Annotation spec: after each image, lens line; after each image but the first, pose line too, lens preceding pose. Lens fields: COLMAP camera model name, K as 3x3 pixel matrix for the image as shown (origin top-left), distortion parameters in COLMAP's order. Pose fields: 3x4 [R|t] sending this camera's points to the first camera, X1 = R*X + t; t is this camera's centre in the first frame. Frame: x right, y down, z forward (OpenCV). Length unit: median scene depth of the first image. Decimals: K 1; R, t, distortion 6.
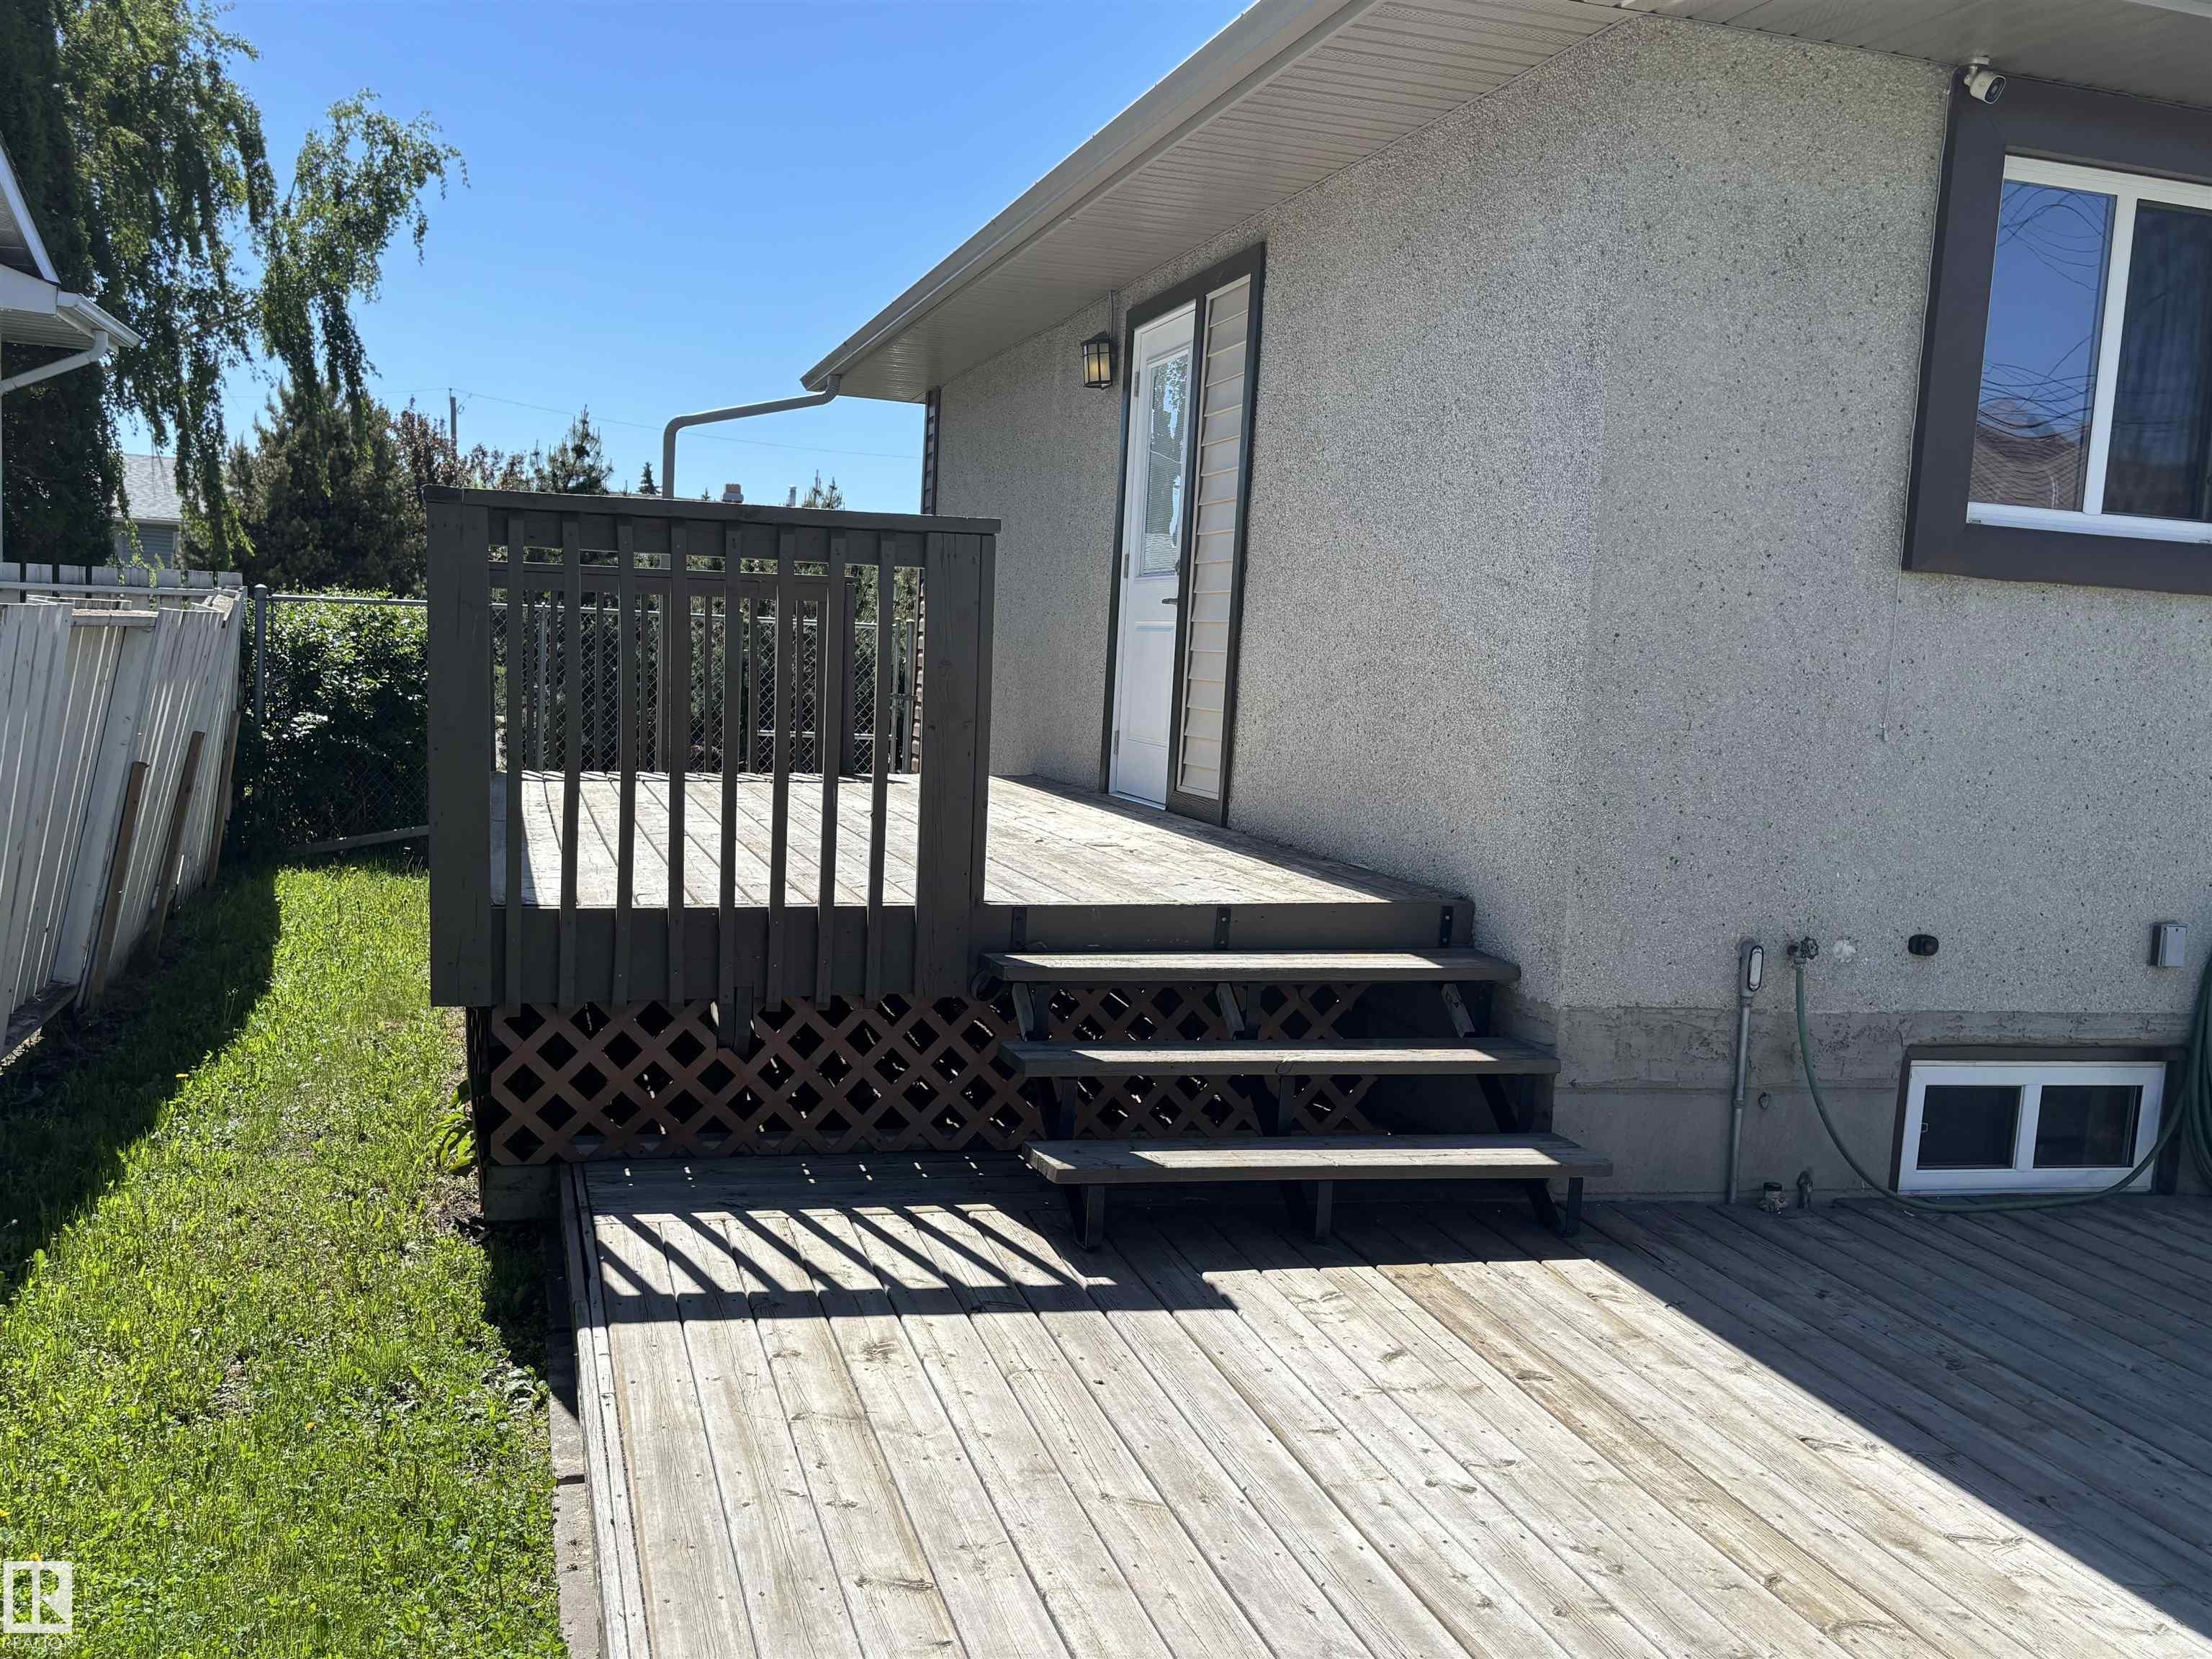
lens RADIAL K [[2005.8, 0, 1108.2], [0, 2005.8, 833.3], [0, 0, 1]] dist [0.008287, 0.000000]
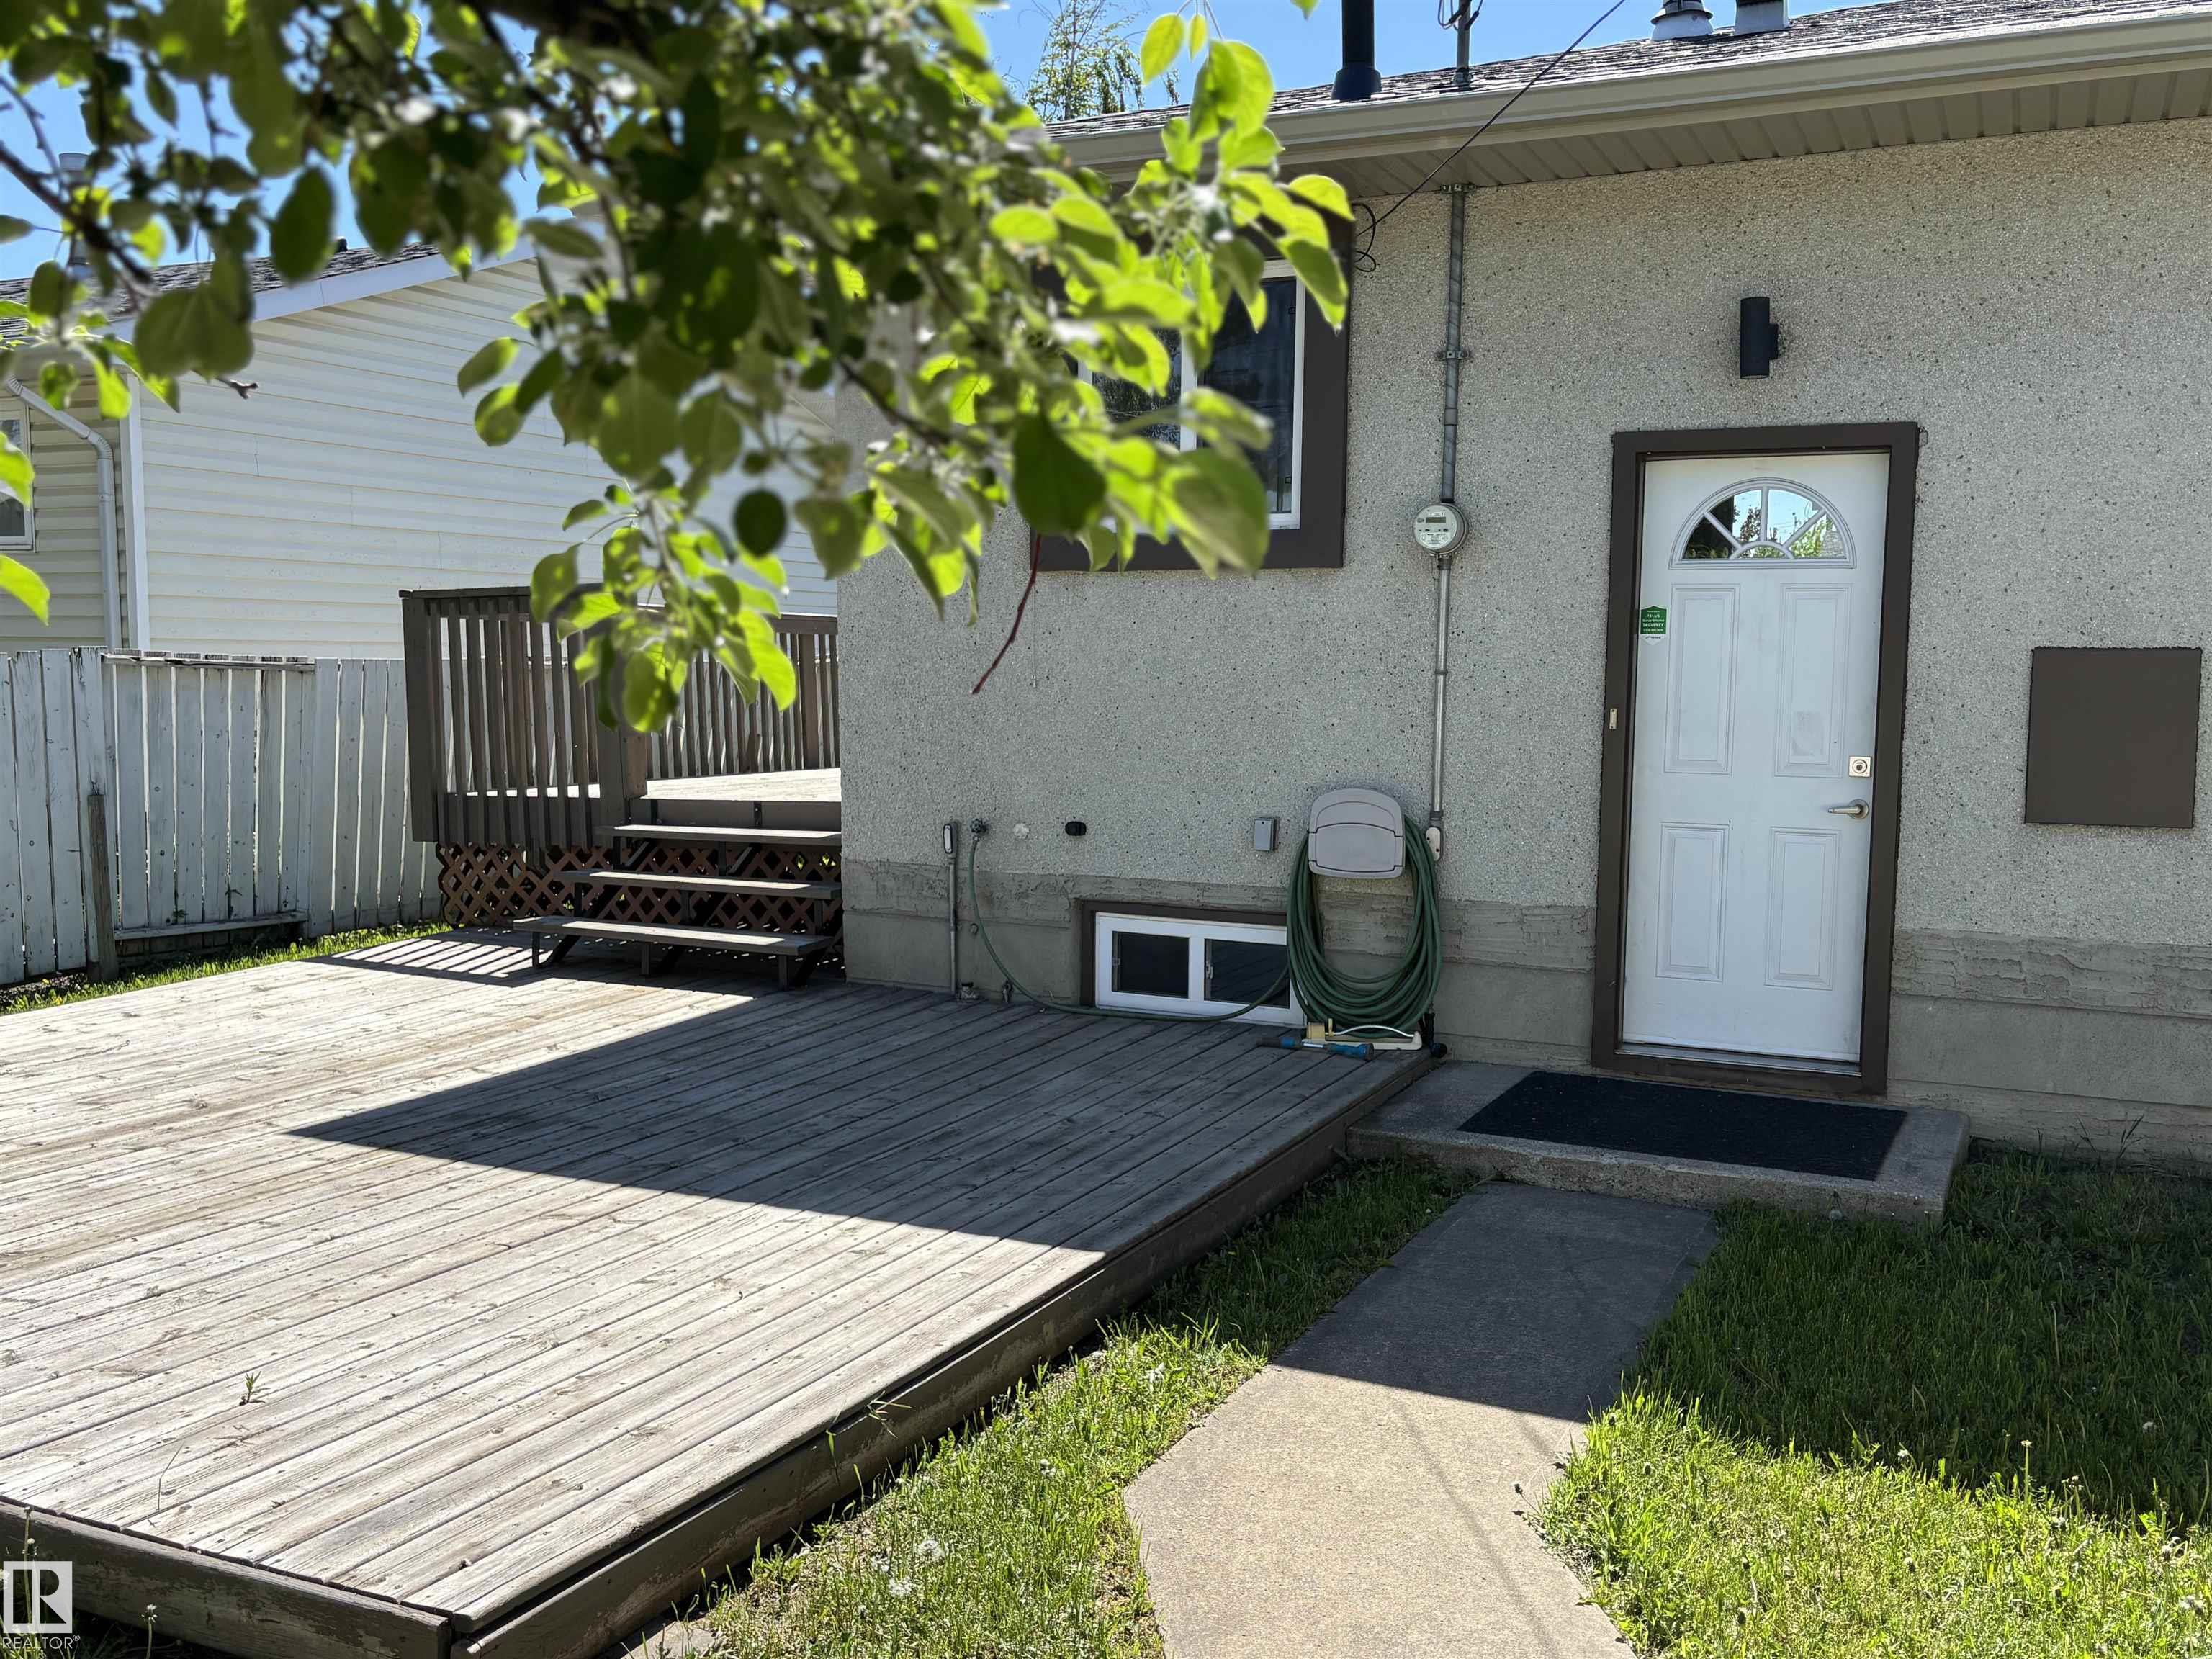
lens RADIAL K [[2005.8, 0, 1107.0], [0, 2005.8, 833.2], [0, 0, 1]] dist [0.008287, 0.000000]
pose [[0.727510, 0.005587, -0.686074, 1.403747], [-0.024105, 0.999558, -0.017421, 0.083100], [0.685673, 0.029212, 0.727323, -0.031484]]
